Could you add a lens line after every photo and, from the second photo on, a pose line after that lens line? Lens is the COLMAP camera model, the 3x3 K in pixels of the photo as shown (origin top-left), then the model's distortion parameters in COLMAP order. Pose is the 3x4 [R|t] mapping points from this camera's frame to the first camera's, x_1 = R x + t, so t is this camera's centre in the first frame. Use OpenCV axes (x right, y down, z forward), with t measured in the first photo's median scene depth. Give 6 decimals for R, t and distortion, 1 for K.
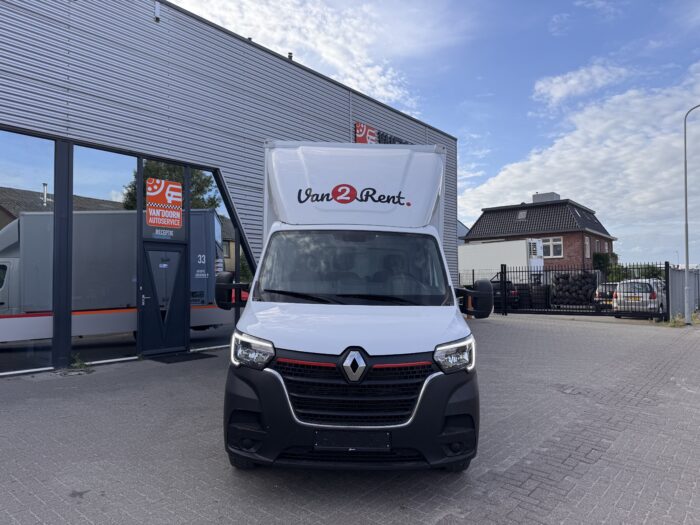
lens RADIAL K [[496.1, 0, 359.2], [0, 496.1, 258.2], [0, 0, 1]] dist [0.034697, -0.052988]
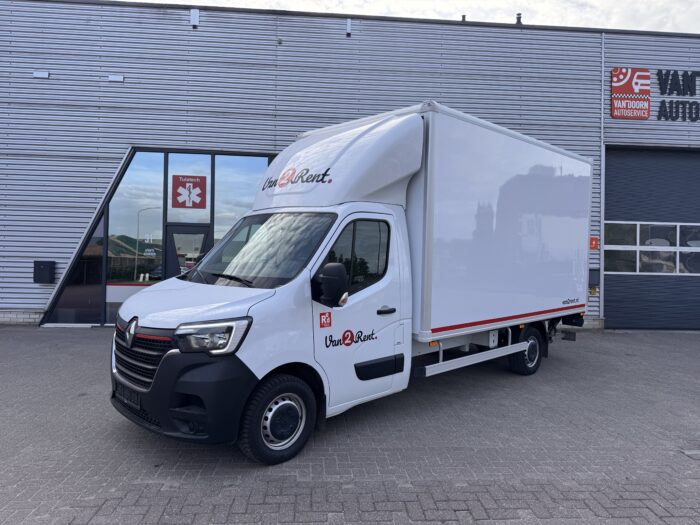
lens RADIAL K [[496.1, 0, 348.0], [0, 496.1, 258.1], [0, 0, 1]] dist [0.034697, -0.052988]
pose [[0.676261, 0.005715, -0.736640, 0.407888], [0.015145, 0.999651, 0.021659, 0.007743], [0.736506, -0.025804, 0.675939, 0.198753]]
